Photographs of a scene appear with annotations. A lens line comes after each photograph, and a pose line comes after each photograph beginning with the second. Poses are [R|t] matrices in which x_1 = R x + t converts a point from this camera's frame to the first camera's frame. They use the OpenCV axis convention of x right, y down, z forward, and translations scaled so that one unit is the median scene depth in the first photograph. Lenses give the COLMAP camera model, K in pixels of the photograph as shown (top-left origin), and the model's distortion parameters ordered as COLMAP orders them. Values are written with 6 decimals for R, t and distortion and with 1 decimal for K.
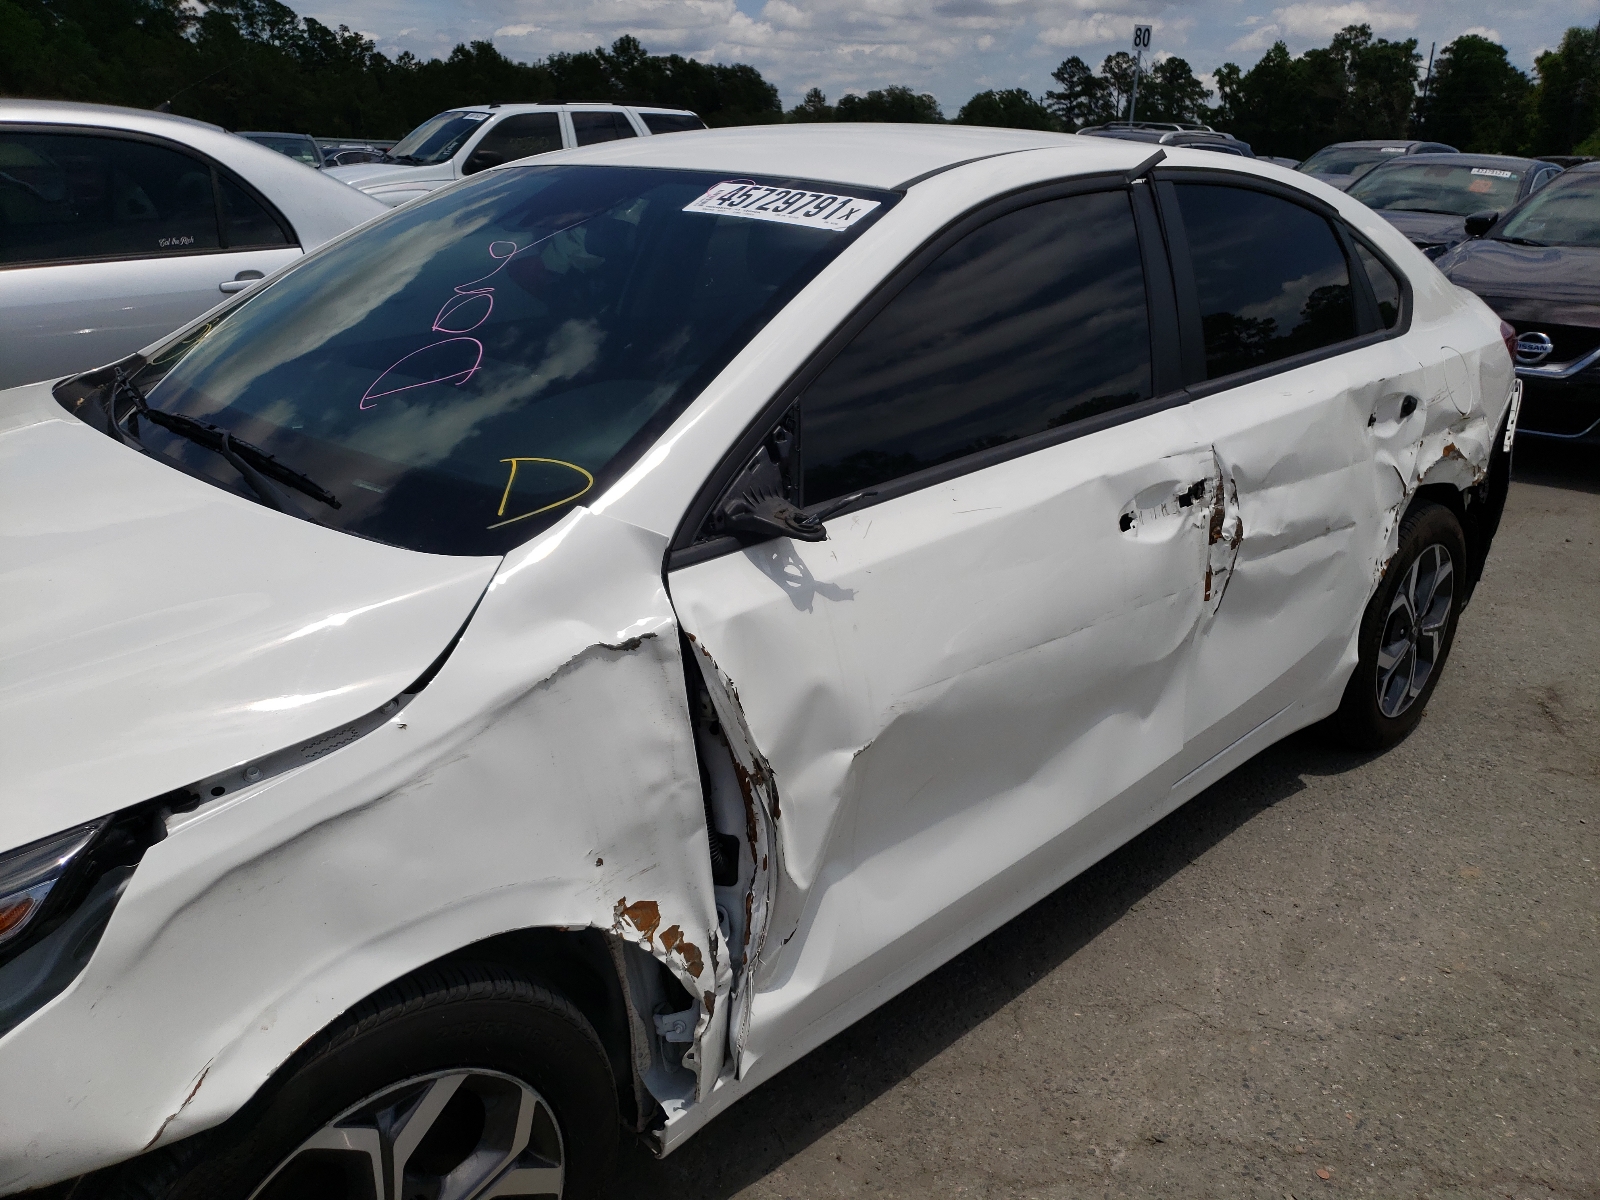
lens RADIAL K [[1247.0, 0, 793.2], [0, 1247.0, 593.6], [0, 0, 1]] dist [0.030673, -0.041050]
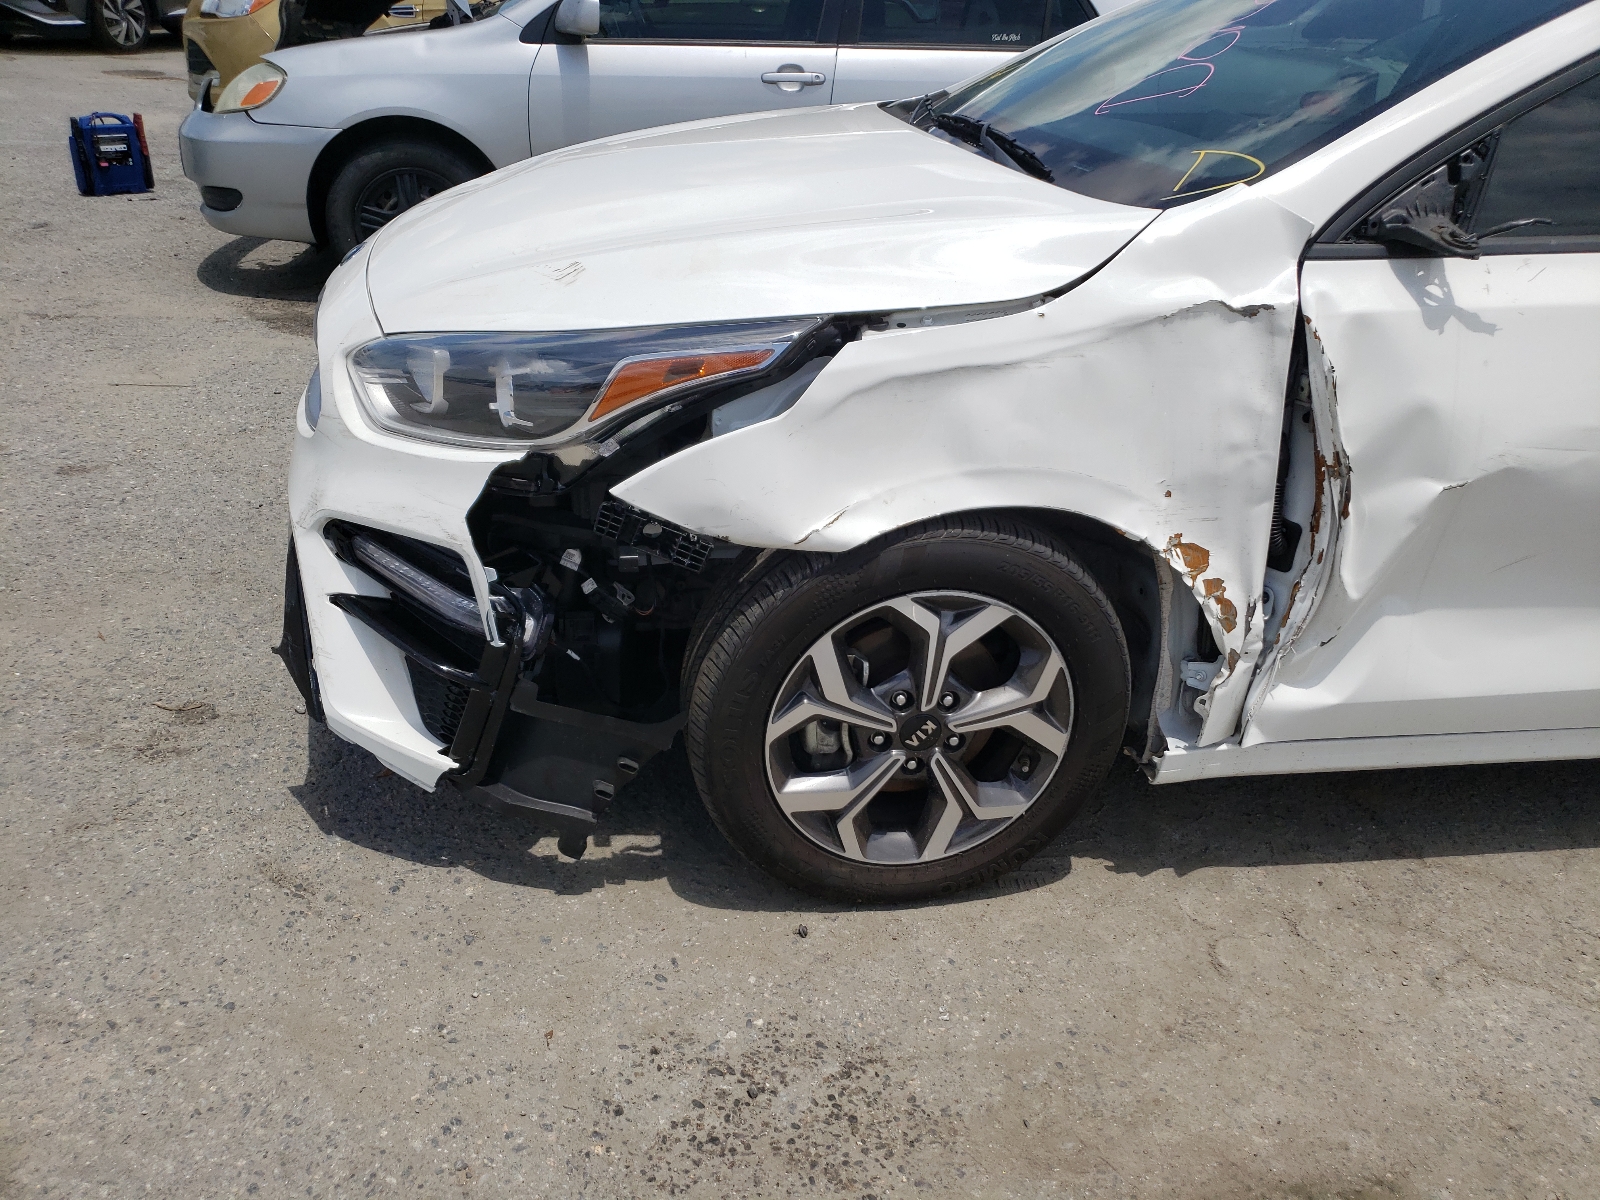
lens RADIAL K [[1247.0, 0, 813.0], [0, 1247.0, 605.9], [0, 0, 1]] dist [0.030673, -0.041050]
pose [[0.829628, 0.286216, -0.479372, 0.131931], [-0.239881, 0.958045, 0.156864, 0.174673], [0.504157, -0.015147, 0.863479, -0.147439]]
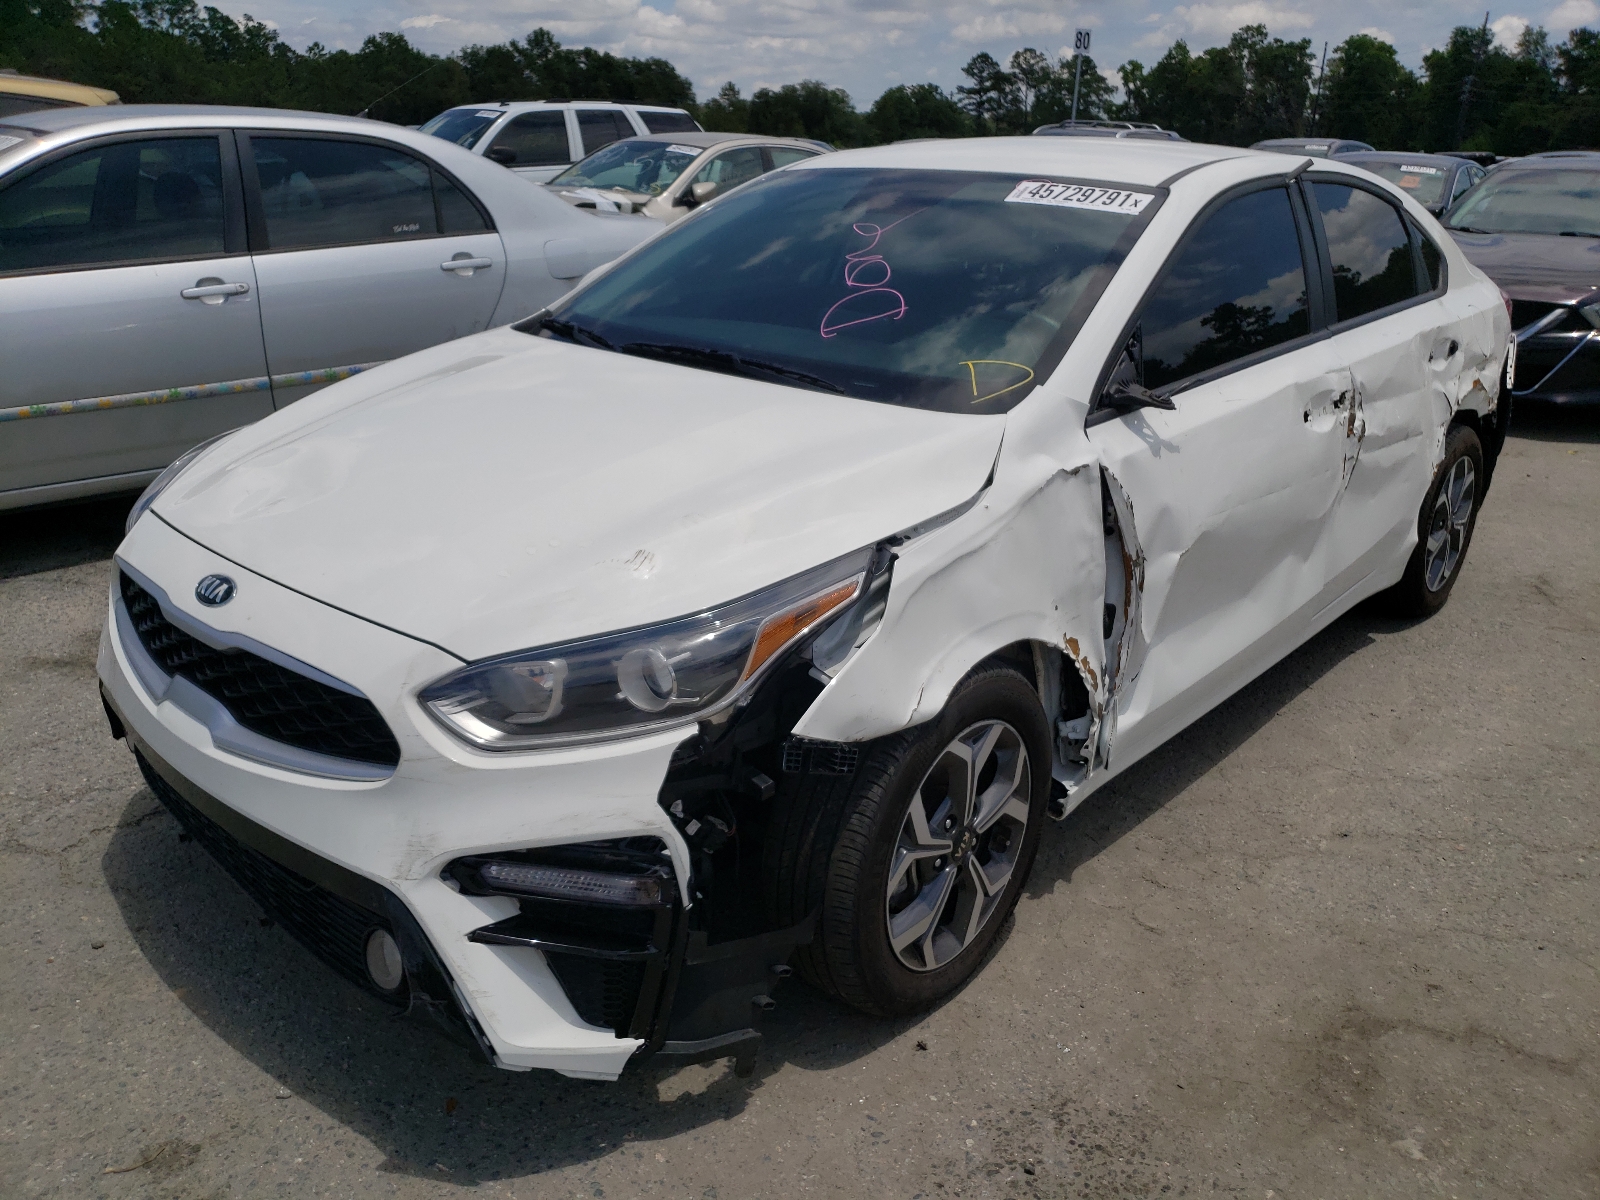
lens RADIAL K [[1247.0, 0, 789.0], [0, 1247.0, 571.5], [0, 0, 1]] dist [0.030673, -0.041050]
pose [[0.998116, -0.016267, 0.059162, -0.487822], [0.016913, 0.999803, -0.010429, 0.148080], [-0.058981, 0.011410, 0.998194, -0.474188]]
